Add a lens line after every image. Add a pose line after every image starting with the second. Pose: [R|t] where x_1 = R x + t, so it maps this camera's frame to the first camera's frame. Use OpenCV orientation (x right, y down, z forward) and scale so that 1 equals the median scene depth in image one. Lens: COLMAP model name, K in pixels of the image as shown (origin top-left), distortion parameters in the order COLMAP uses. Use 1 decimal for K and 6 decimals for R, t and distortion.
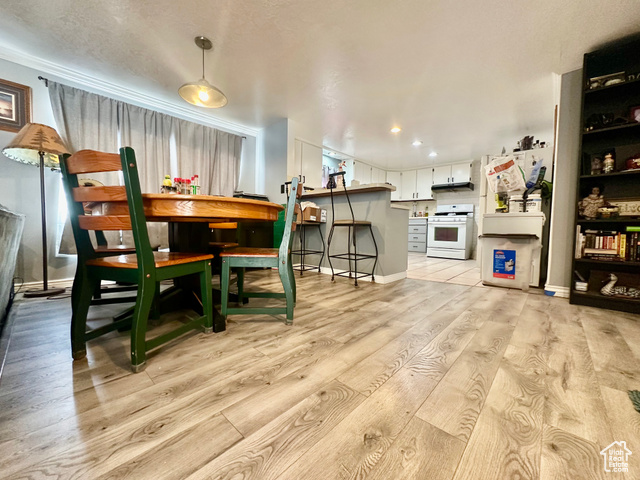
lens RADIAL K [[256.6, 0, 317.7], [0, 256.6, 240.1], [0, 0, 1]] dist [-0.006593, 0.000090]
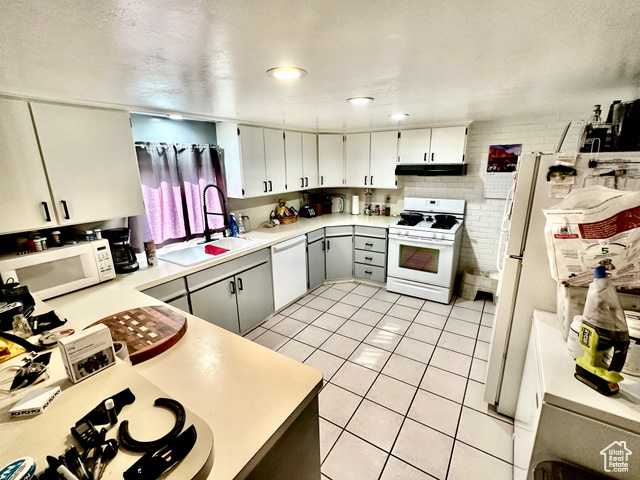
lens RADIAL K [[292.0, 0, 318.9], [0, 292.0, 240.4], [0, 0, 1]] dist [-0.003985, -0.000637]
pose [[0.986427, -0.076270, 0.145409, 0.274585], [0.045269, 0.977575, 0.205663, -0.296124], [-0.157835, -0.196289, 0.967760, 0.595236]]
